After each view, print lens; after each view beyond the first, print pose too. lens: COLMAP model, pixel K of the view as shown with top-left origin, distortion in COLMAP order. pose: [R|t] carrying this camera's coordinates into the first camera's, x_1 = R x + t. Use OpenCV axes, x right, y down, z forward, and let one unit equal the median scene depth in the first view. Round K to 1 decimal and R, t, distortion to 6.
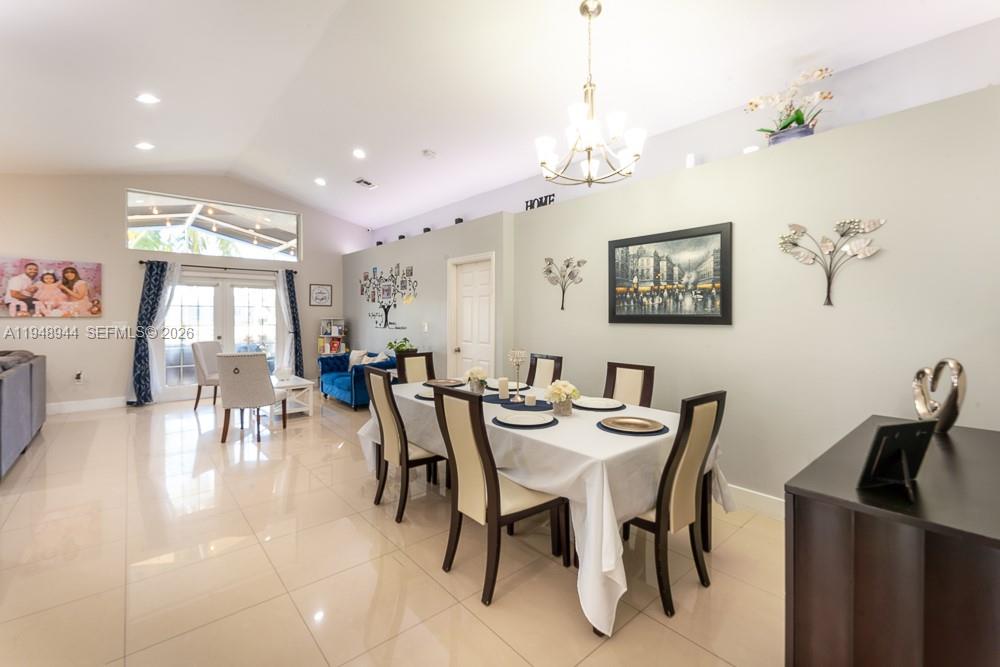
lens RADIAL K [[436.1, 0, 504.6], [0, 436.1, 326.2], [0, 0, 1]] dist [-0.001544, -0.000730]
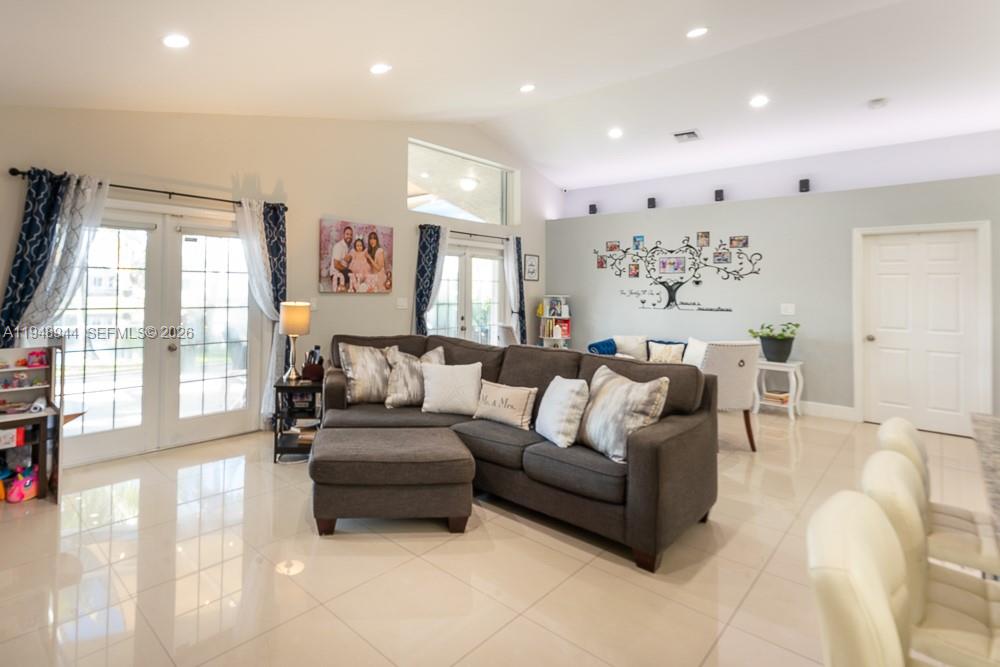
lens RADIAL K [[508.2, 0, 406.5], [0, 508.2, 285.1], [0, 0, 1]] dist [0.004017, 0.000401]
pose [[0.999834, 0.011623, 0.014004, -0.970946], [-0.011194, 0.999478, -0.030310, -0.007245], [-0.014349, 0.030148, 0.999442, 0.044509]]
